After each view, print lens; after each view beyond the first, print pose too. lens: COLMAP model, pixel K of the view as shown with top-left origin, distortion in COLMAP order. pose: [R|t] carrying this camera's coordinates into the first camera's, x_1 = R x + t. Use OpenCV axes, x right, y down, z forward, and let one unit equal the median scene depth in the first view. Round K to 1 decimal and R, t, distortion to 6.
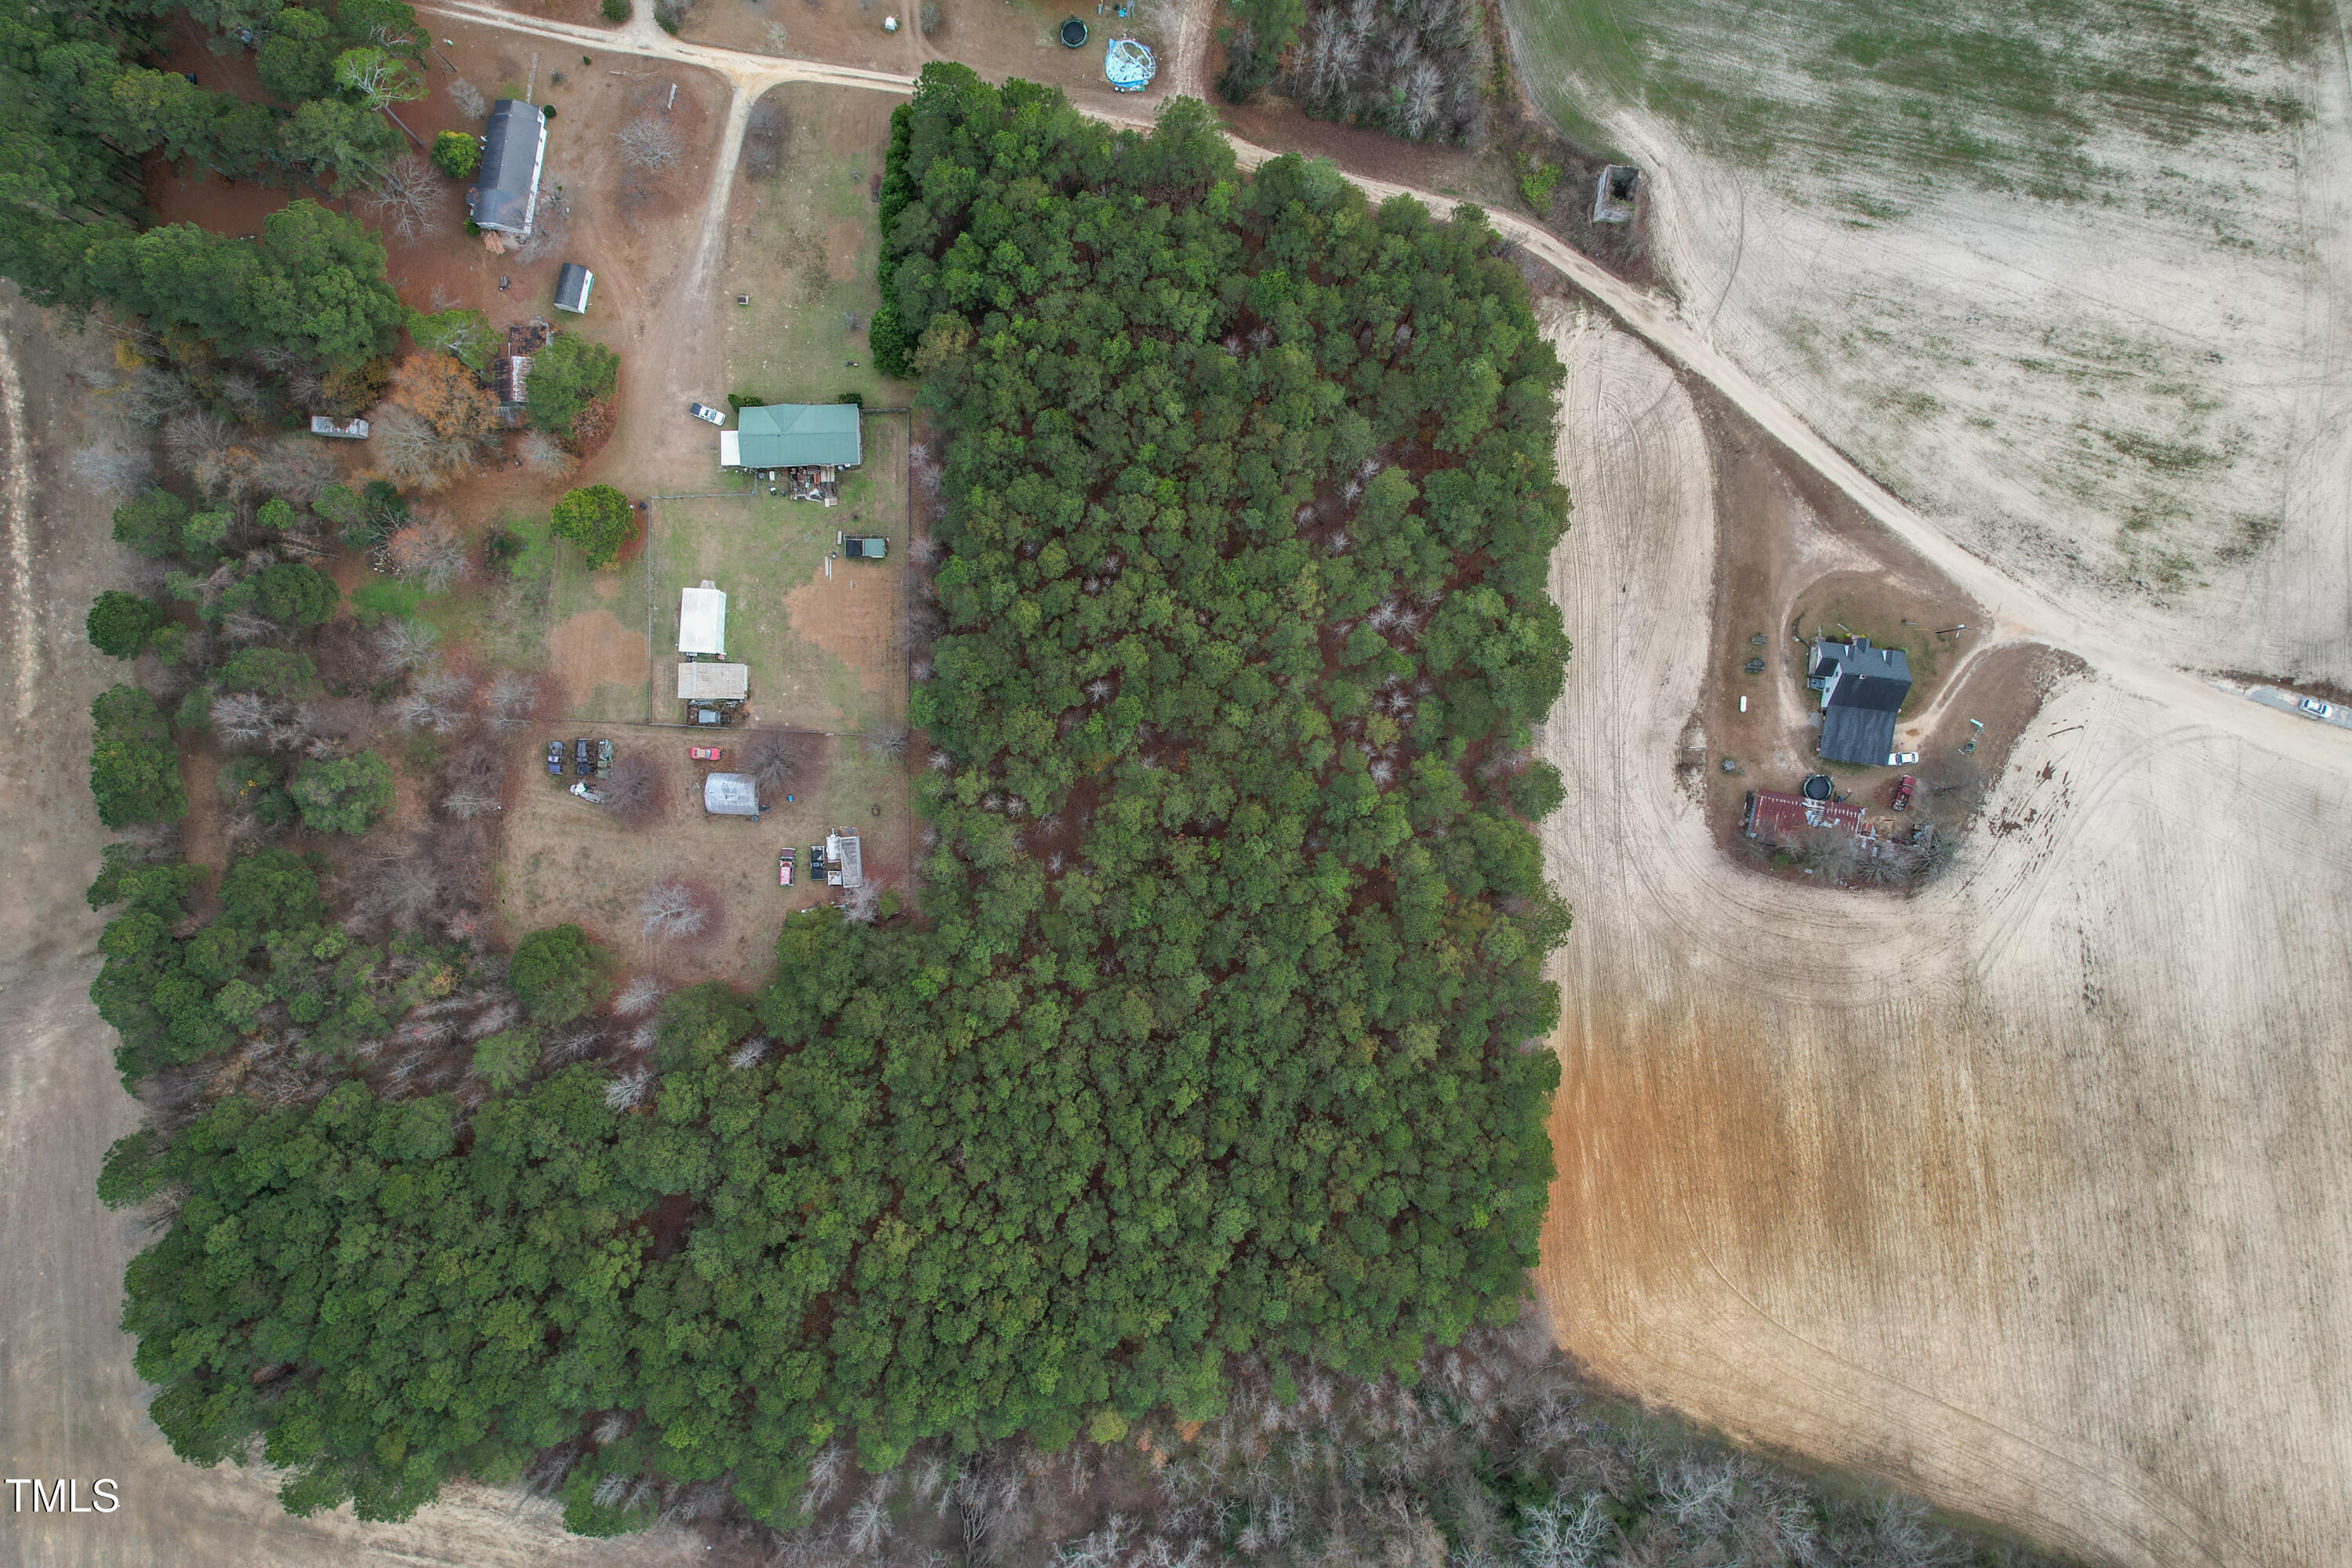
lens RADIAL K [[1507.2, 0, 1179.6], [0, 1507.2, 787.1], [0, 0, 1]] dist [-0.084448, 0.076499]
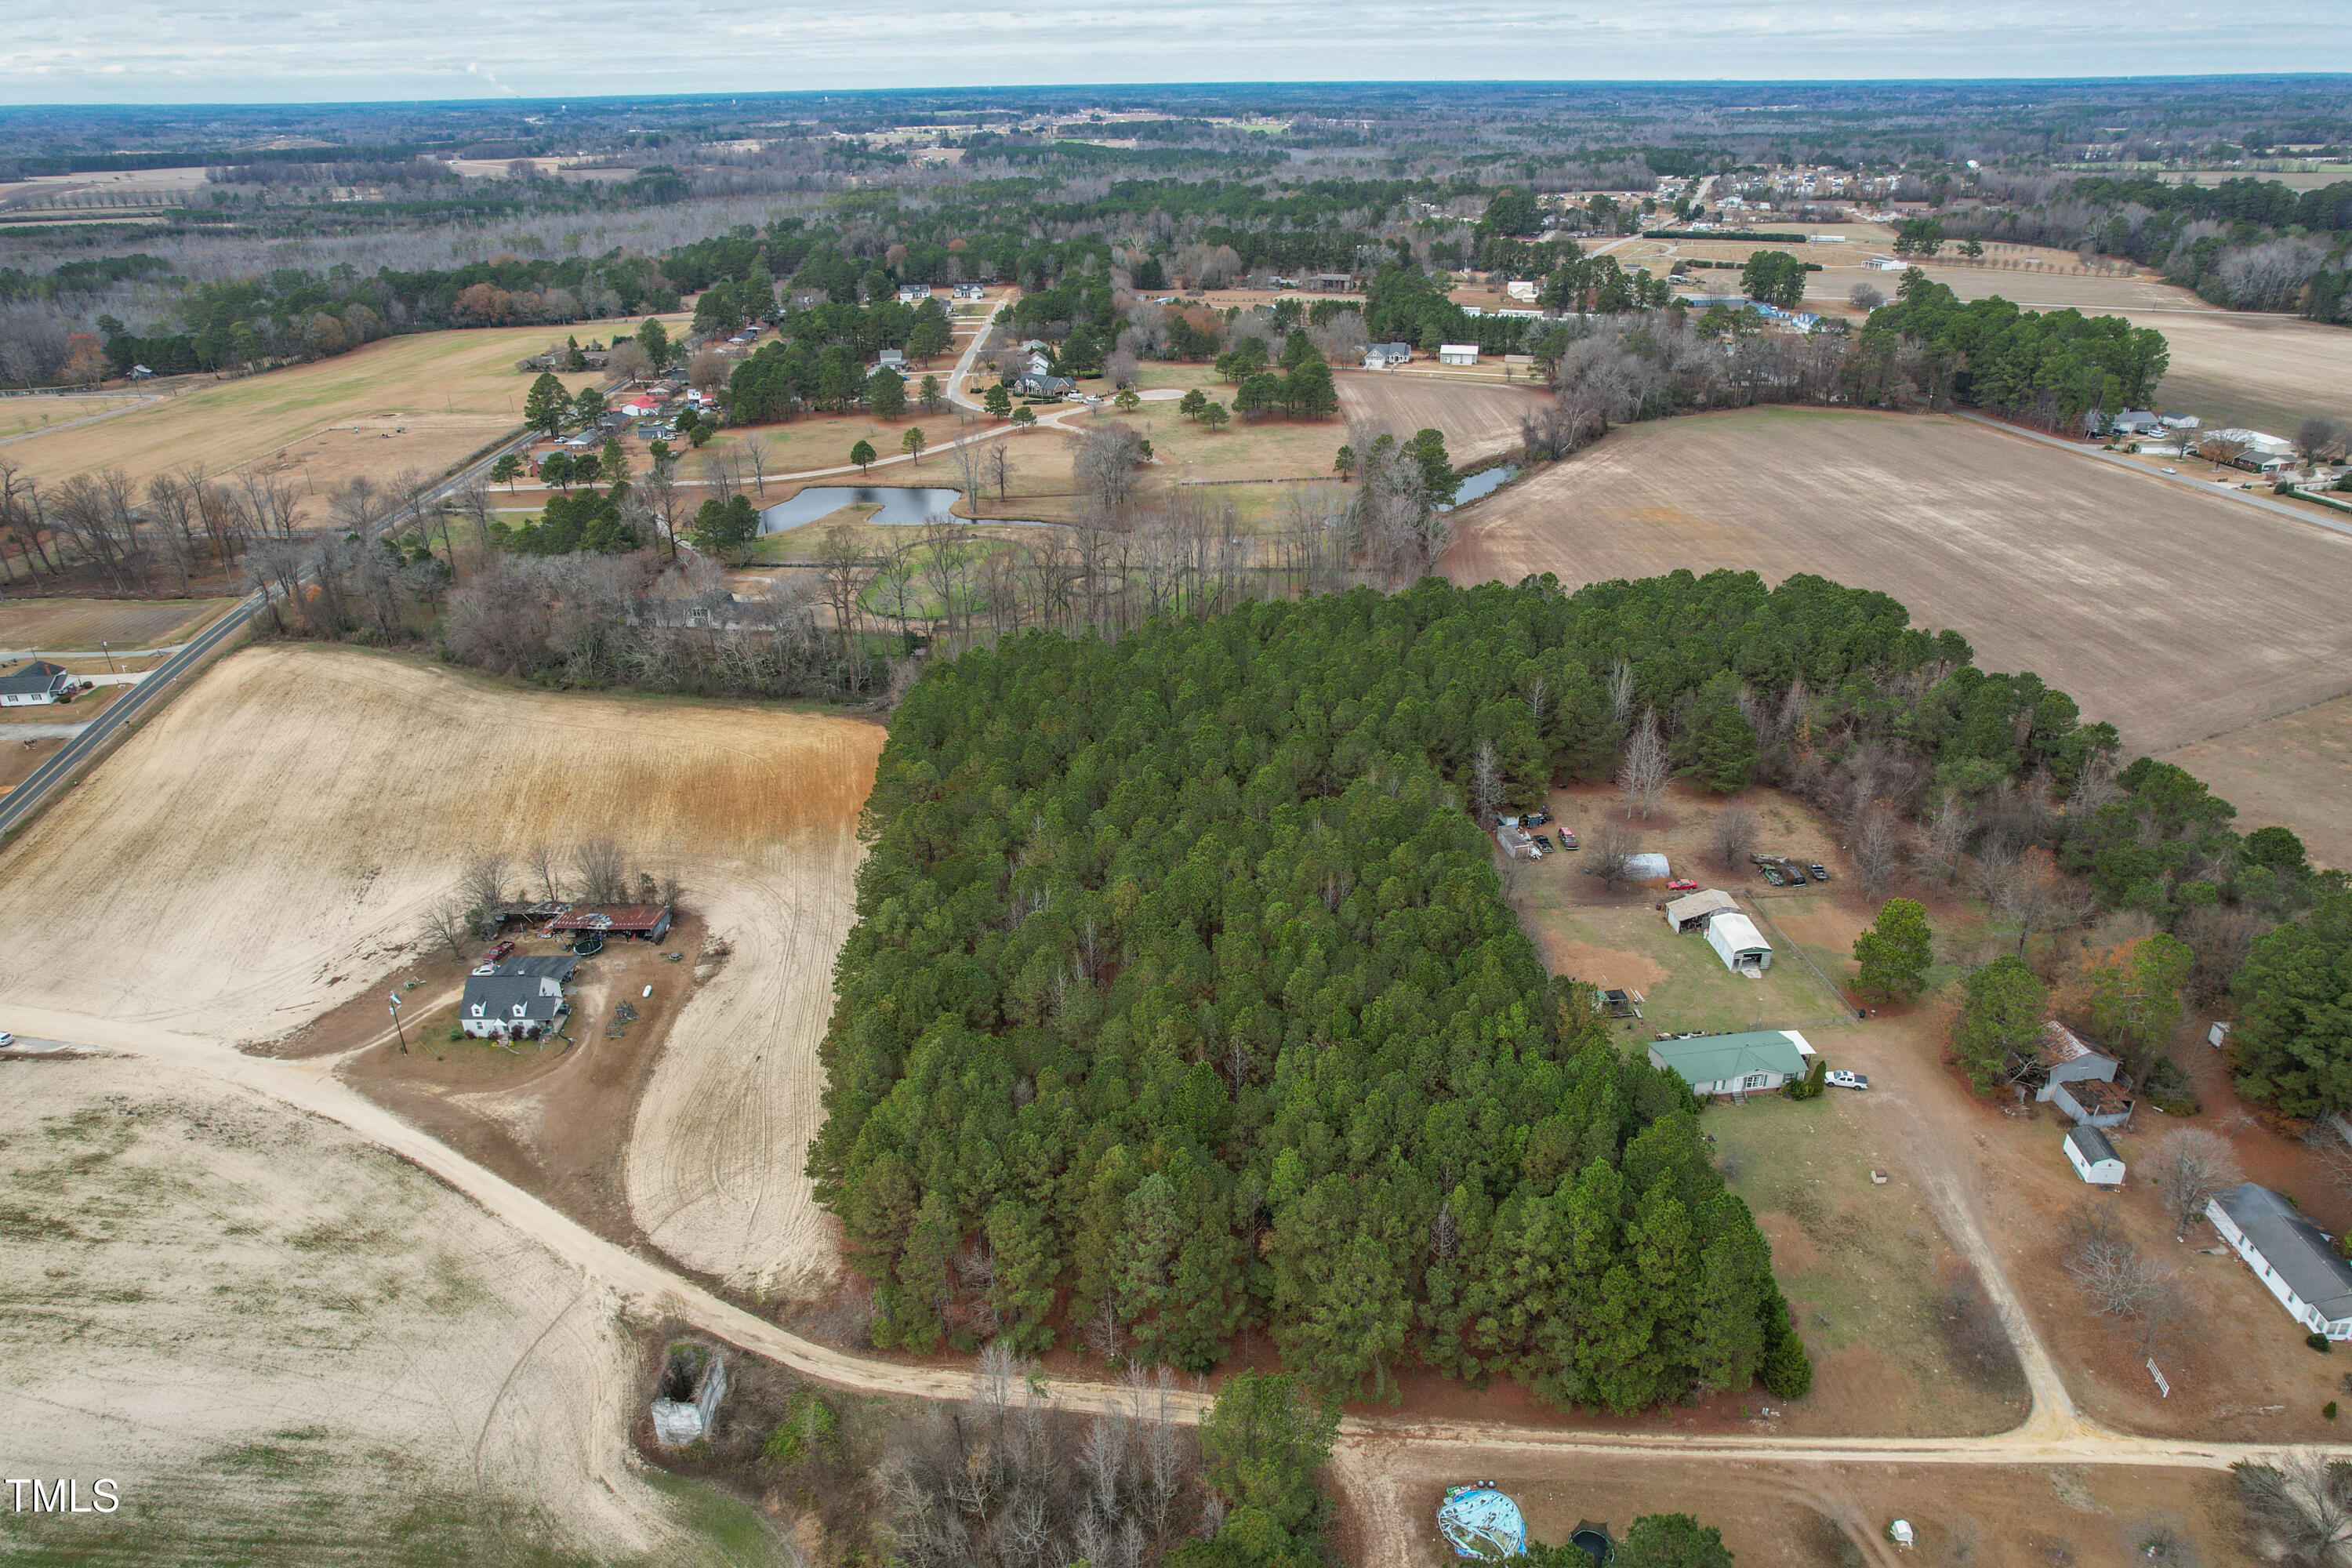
lens RADIAL K [[1515.9, 0, 1180.0], [0, 1515.9, 774.7], [0, 0, 1]] dist [-0.095543, 0.092037]
pose [[-0.993323, 0.065128, -0.095223, 0.125825], [-0.113859, -0.420521, 0.900110, -0.897985], [0.018580, 0.904942, 0.425129, 0.484284]]
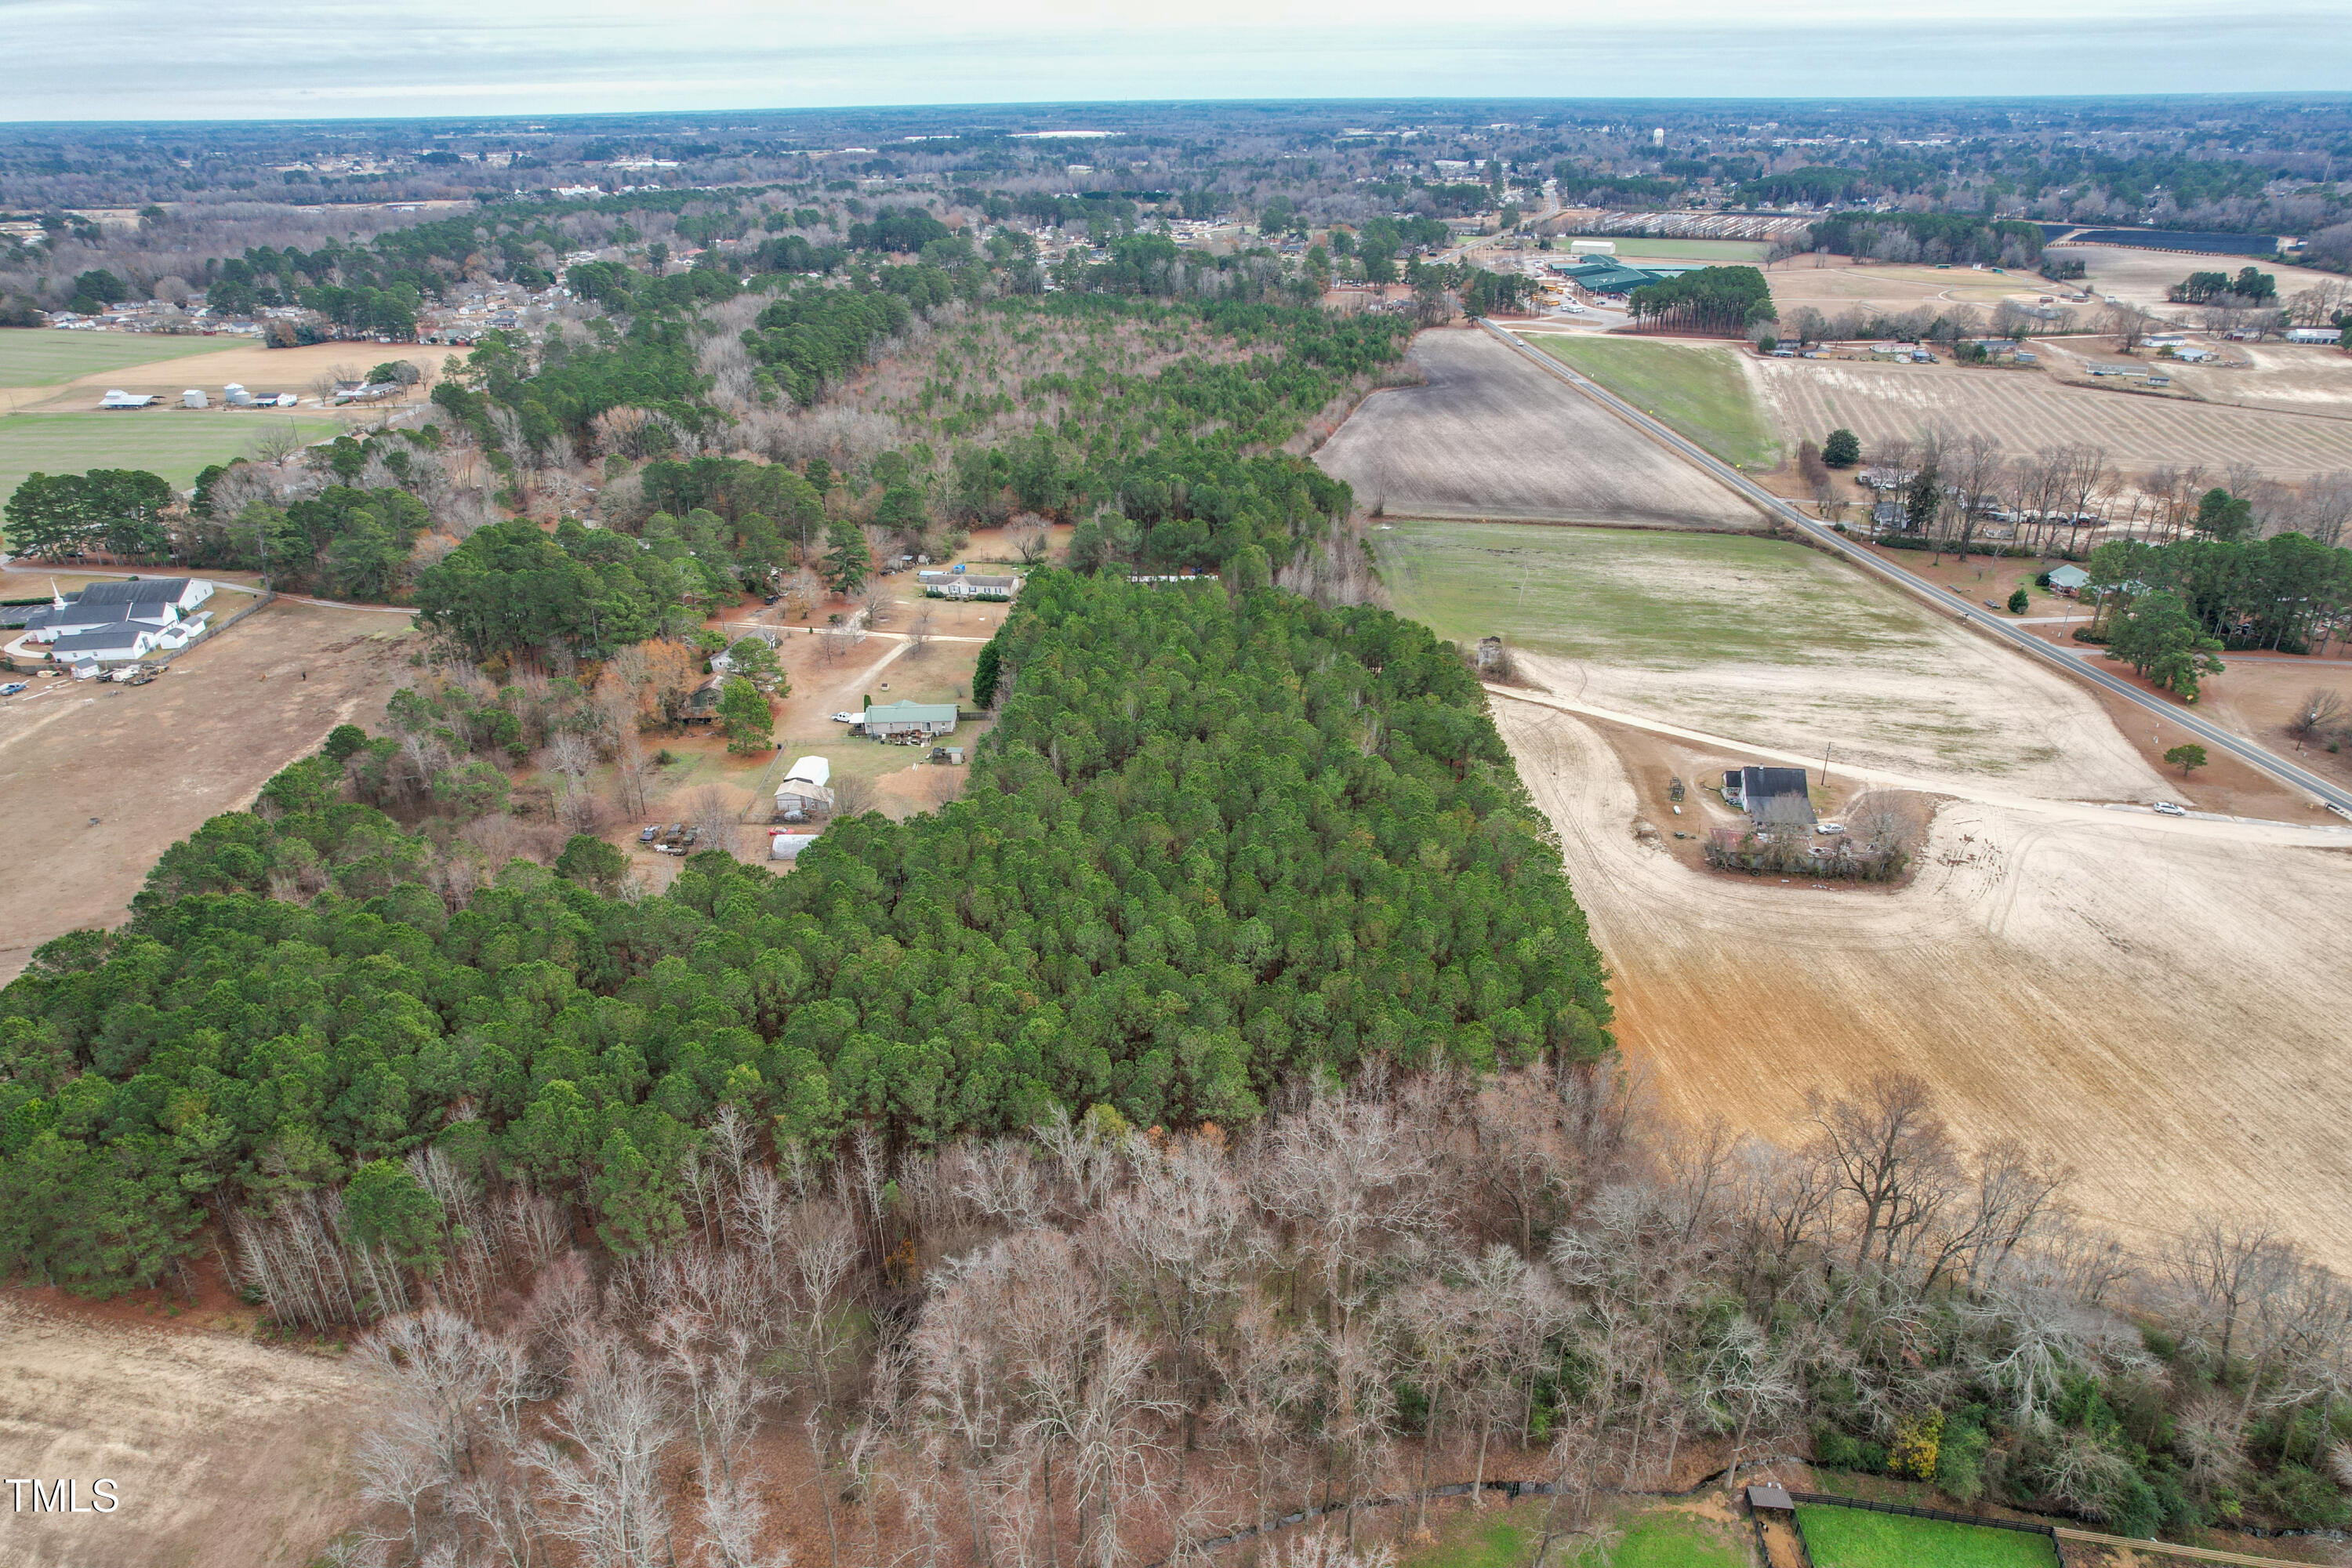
lens RADIAL K [[1507.2, 0, 1179.6], [0, 1507.2, 787.1], [0, 0, 1]] dist [-0.084448, 0.076499]
pose [[0.999969, -0.005564, -0.005603, -0.004695], [-0.002716, 0.423980, -0.905668, 1.006345], [0.007415, 0.905655, 0.423951, 0.489992]]
